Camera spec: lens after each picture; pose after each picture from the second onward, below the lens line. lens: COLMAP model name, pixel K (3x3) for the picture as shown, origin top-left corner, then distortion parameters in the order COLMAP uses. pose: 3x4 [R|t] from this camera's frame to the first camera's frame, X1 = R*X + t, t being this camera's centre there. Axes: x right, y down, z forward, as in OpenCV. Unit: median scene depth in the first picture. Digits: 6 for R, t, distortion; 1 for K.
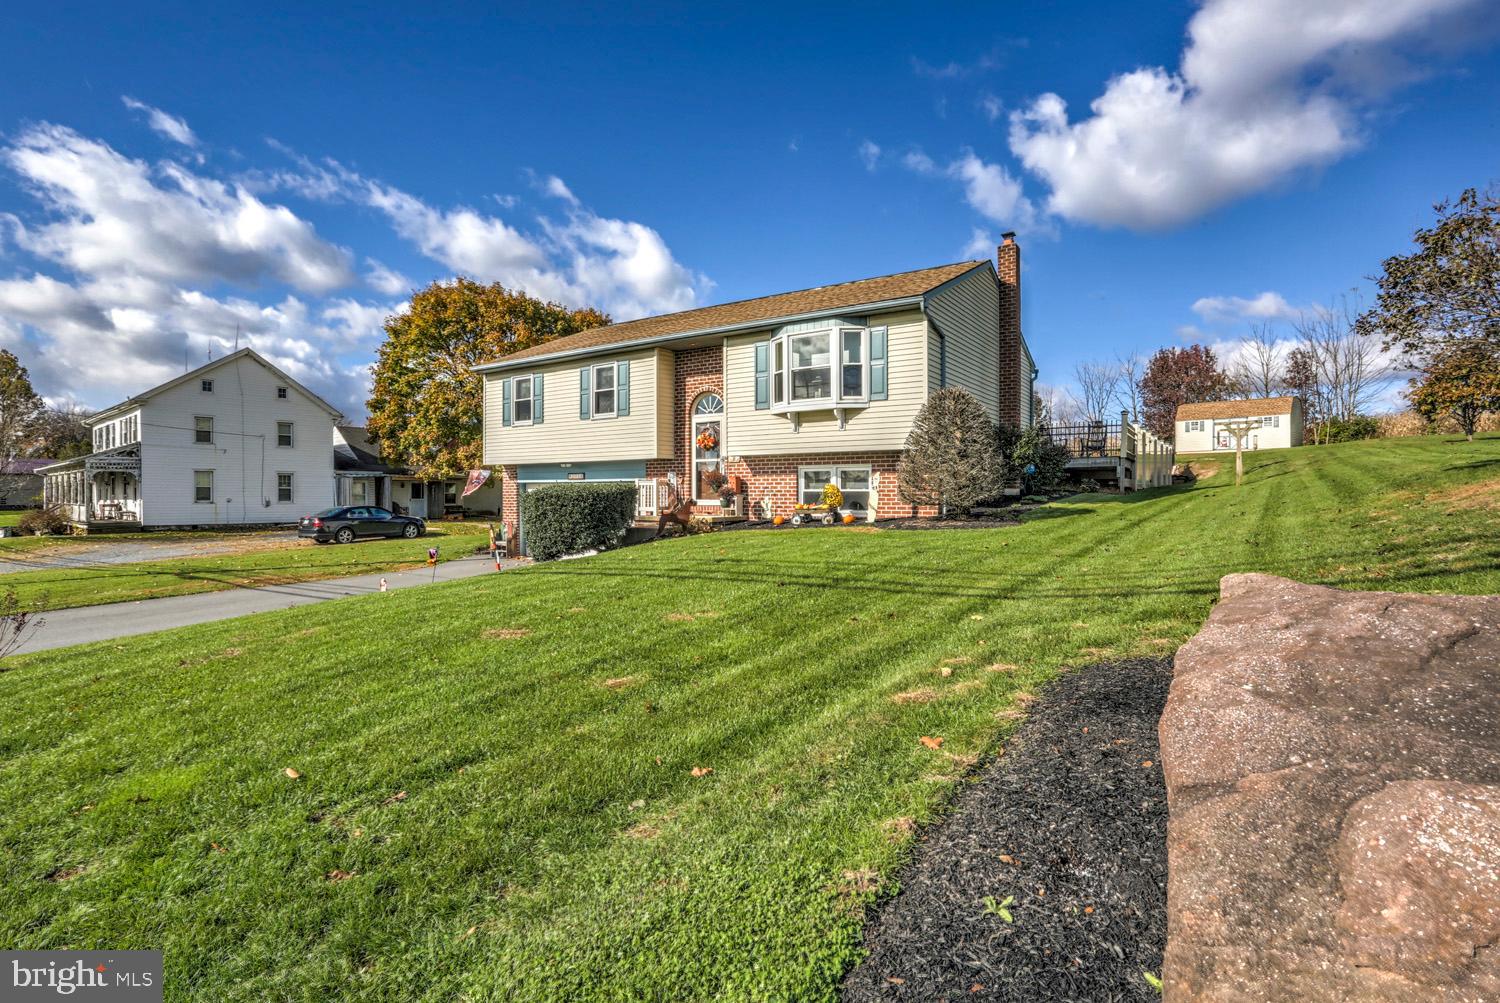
lens RADIAL K [[731.1, 0, 746.0], [0, 731.1, 503.1], [0, 0, 1]] dist [-0.074720, 0.033681]
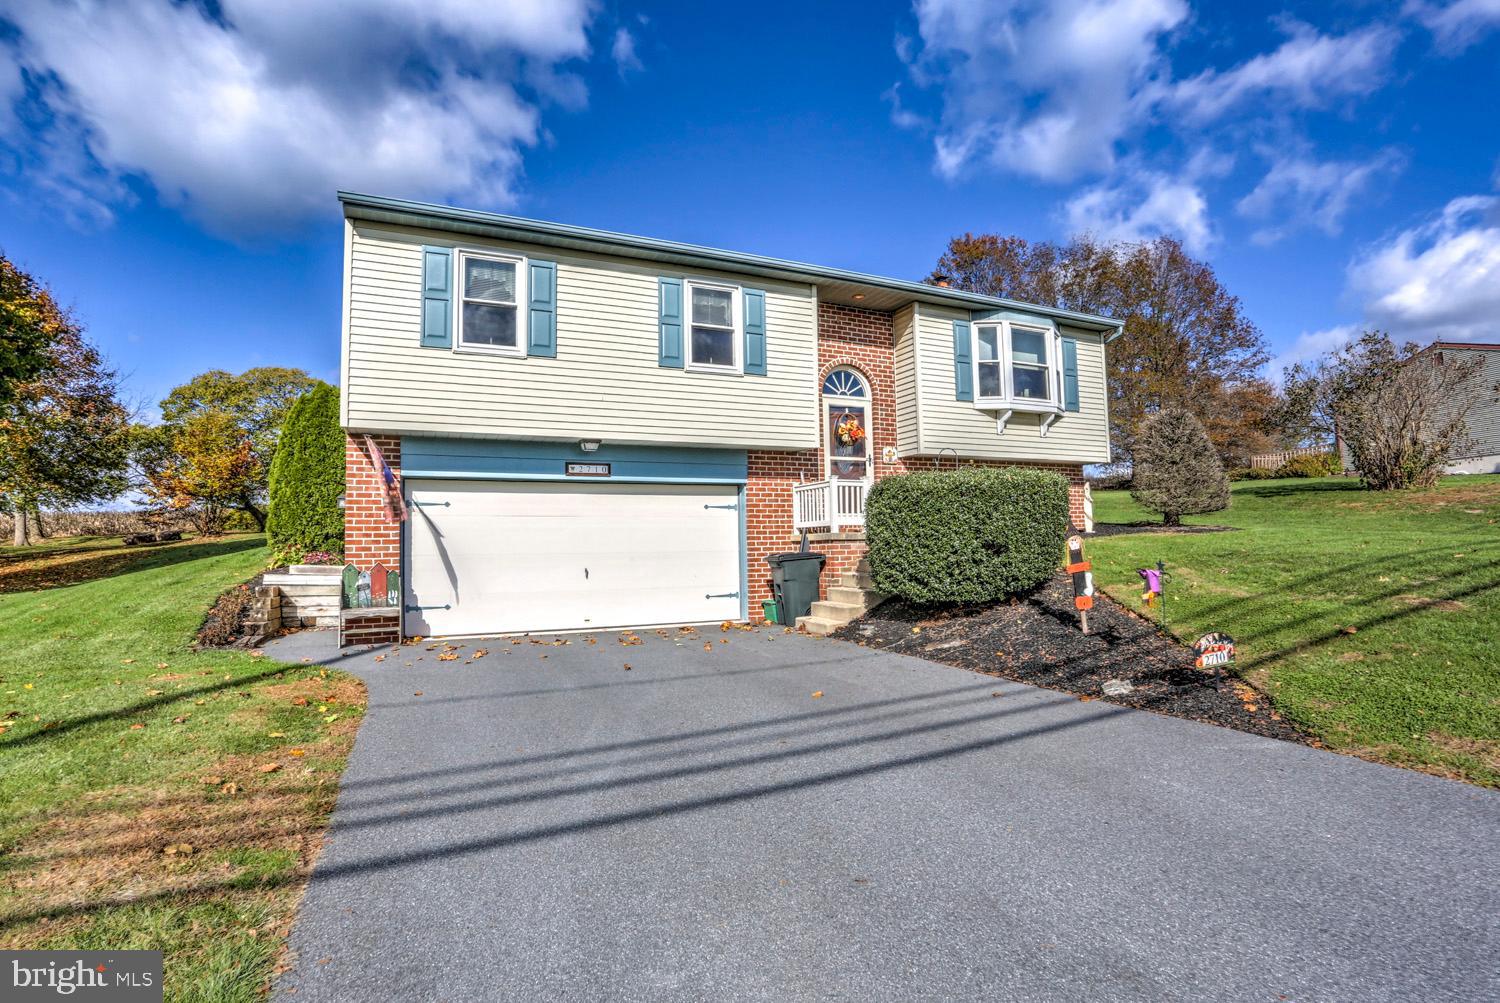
lens RADIAL K [[744.1, 0, 762.6], [0, 744.1, 504.5], [0, 0, 1]] dist [-0.072492, 0.037057]
pose [[0.504303, 0.042201, 0.862495, -0.725346], [0.030078, 0.997341, -0.066386, 0.032823], [-0.863003, 0.059421, 0.501692, 0.704524]]
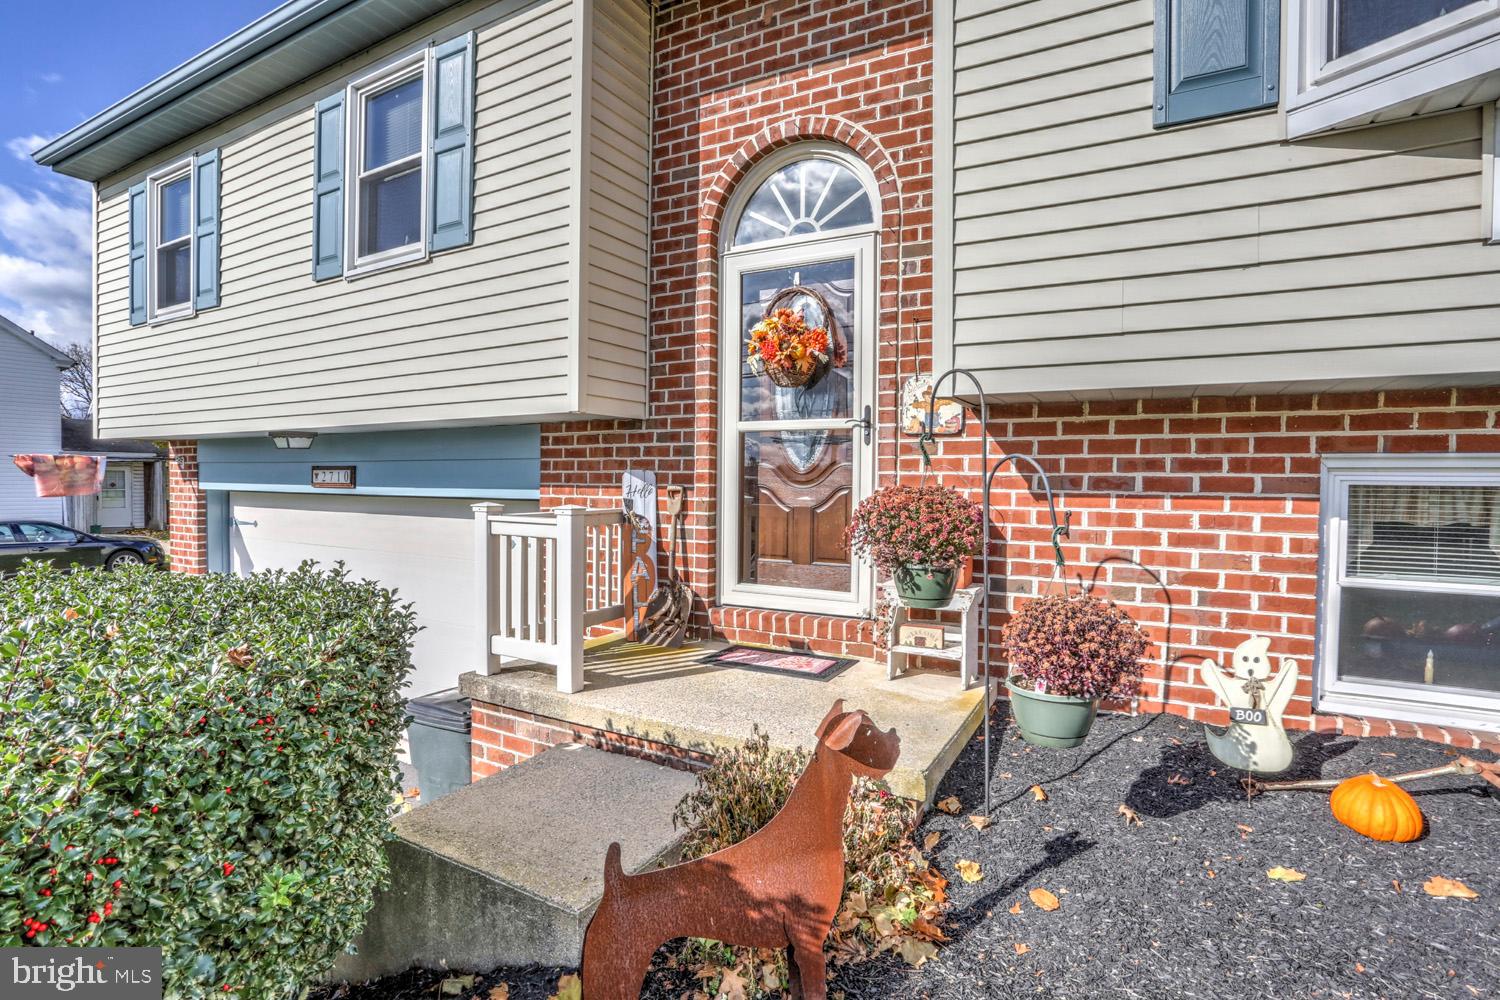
lens RADIAL K [[731.1, 0, 746.0], [0, 731.1, 501.6], [0, 0, 1]] dist [-0.074720, 0.033681]
pose [[0.995980, 0.006301, 0.089350, -0.088782], [-0.007911, 0.999812, 0.017684, -0.037326], [-0.089222, -0.018320, 0.995843, 0.758007]]
